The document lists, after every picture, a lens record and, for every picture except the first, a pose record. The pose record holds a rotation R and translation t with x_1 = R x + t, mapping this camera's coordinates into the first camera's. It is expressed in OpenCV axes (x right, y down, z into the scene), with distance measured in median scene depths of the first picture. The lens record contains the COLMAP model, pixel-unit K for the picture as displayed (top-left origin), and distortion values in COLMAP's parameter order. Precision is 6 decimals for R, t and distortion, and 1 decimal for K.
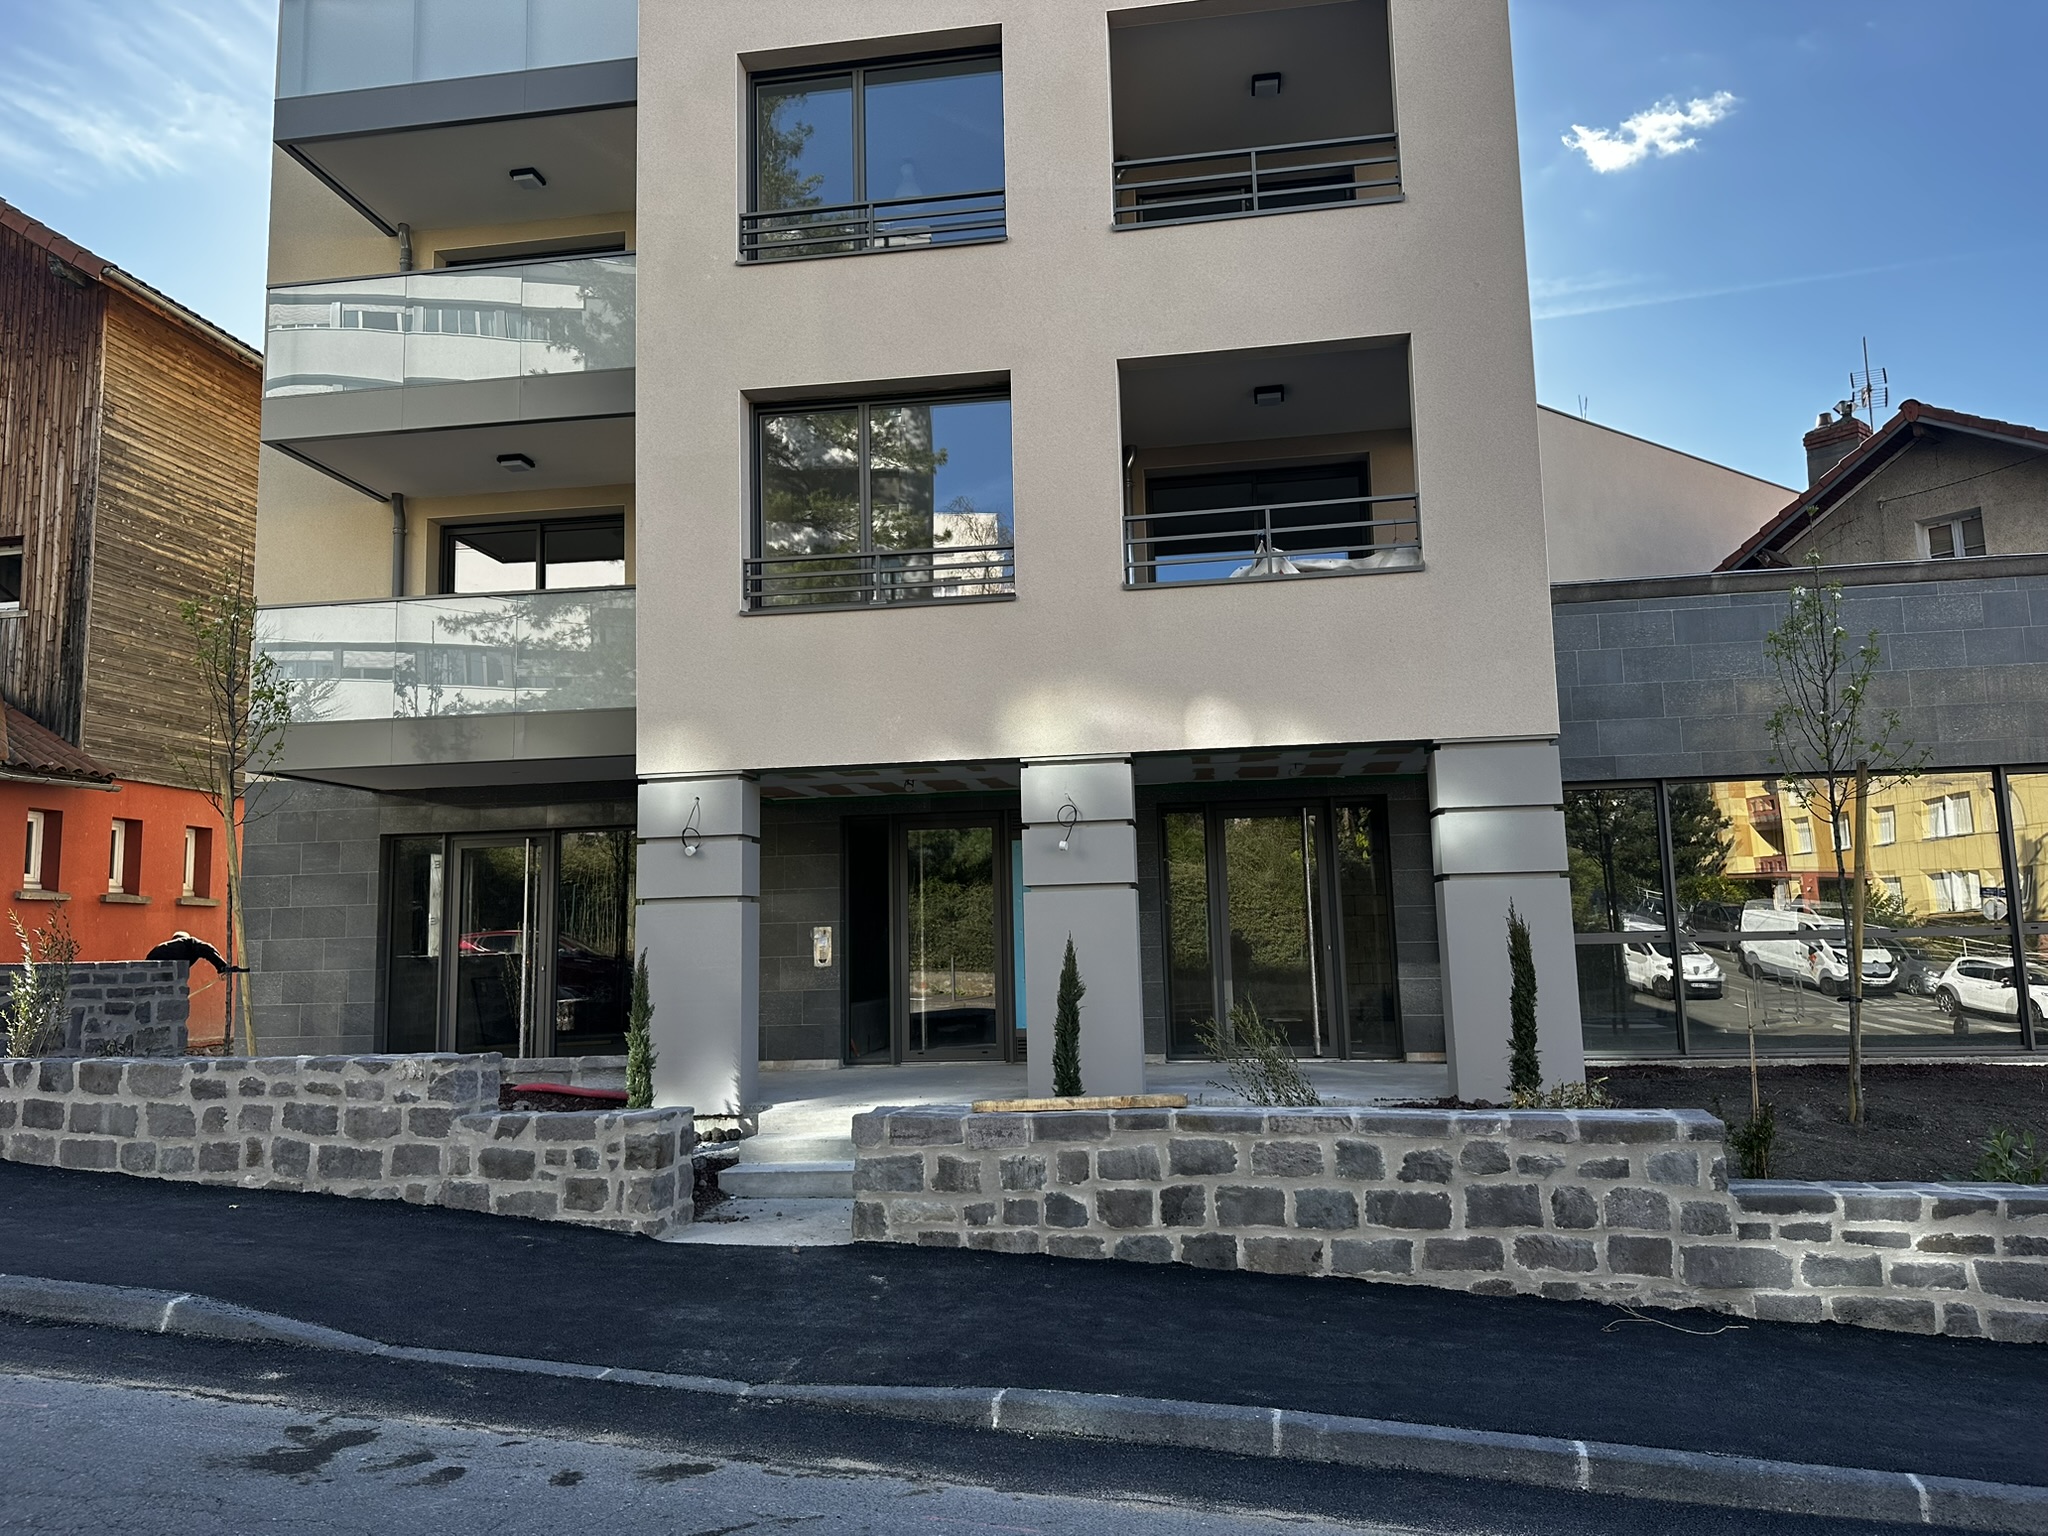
lens RADIAL K [[1448.4, 0, 1024.0], [0, 1448.4, 768.0], [0, 0, 1]] dist [0.024219, -0.038457]
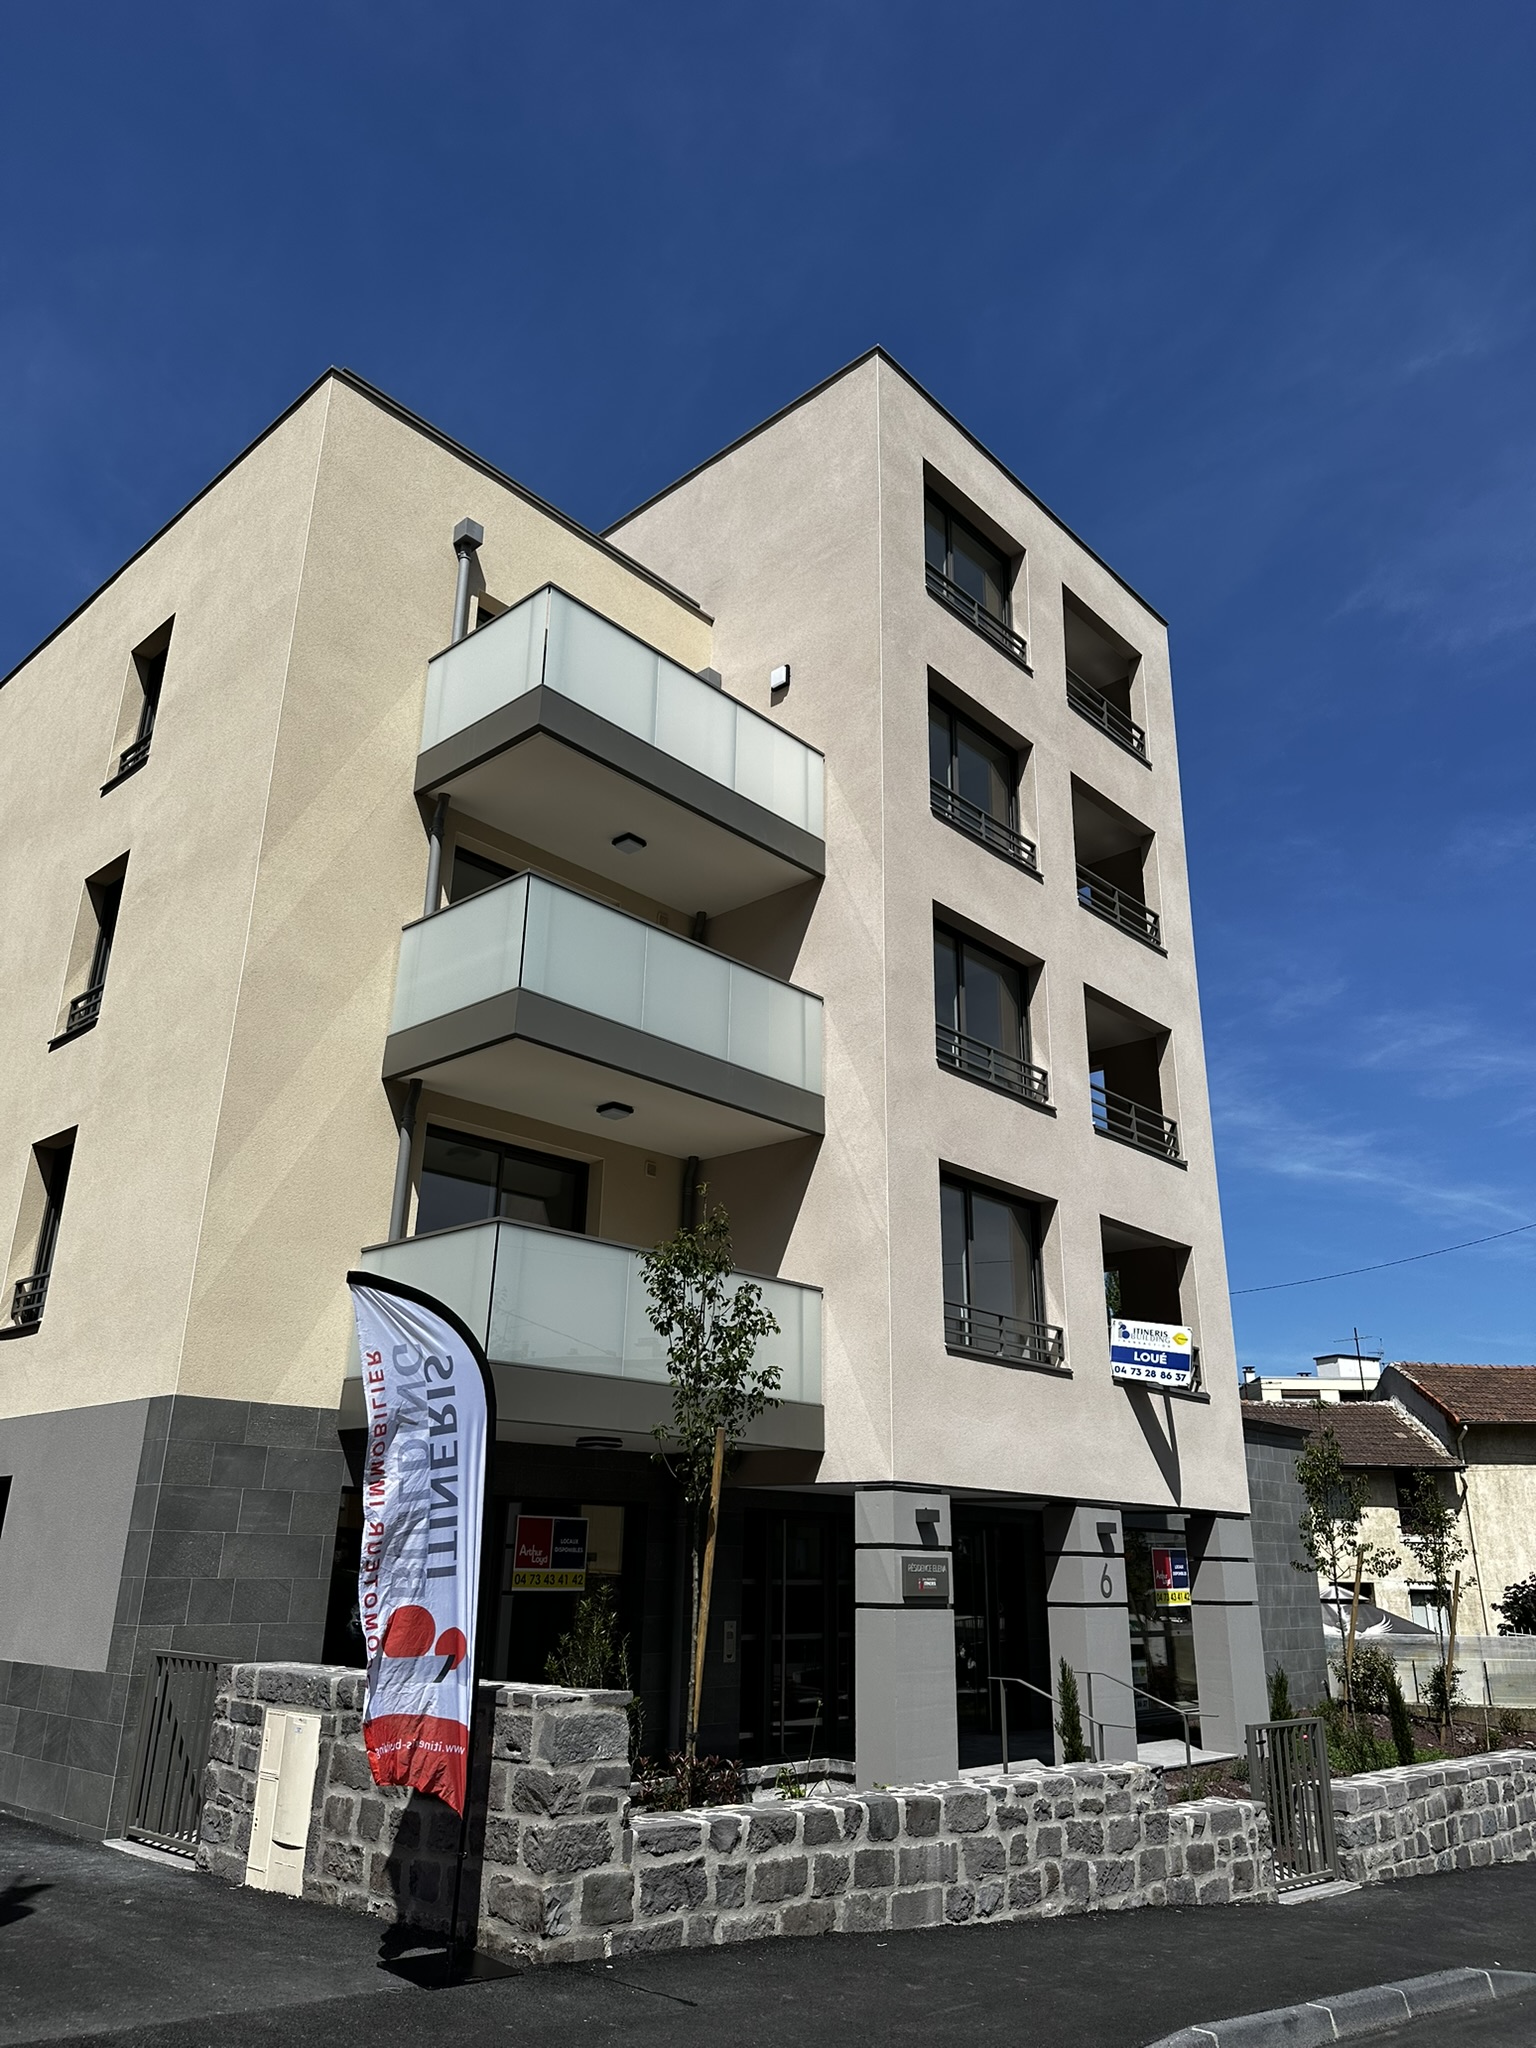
lens RADIAL K [[1448.4, 0, 768.0], [0, 1448.4, 1024.0], [0, 0, 1]] dist [0.024219, -0.038457]
pose [[0.548208, 0.328161, 0.769272, -1.639301], [-0.134118, 0.942395, -0.306436, 0.029775], [-0.825518, 0.064818, 0.560641, 0.530741]]
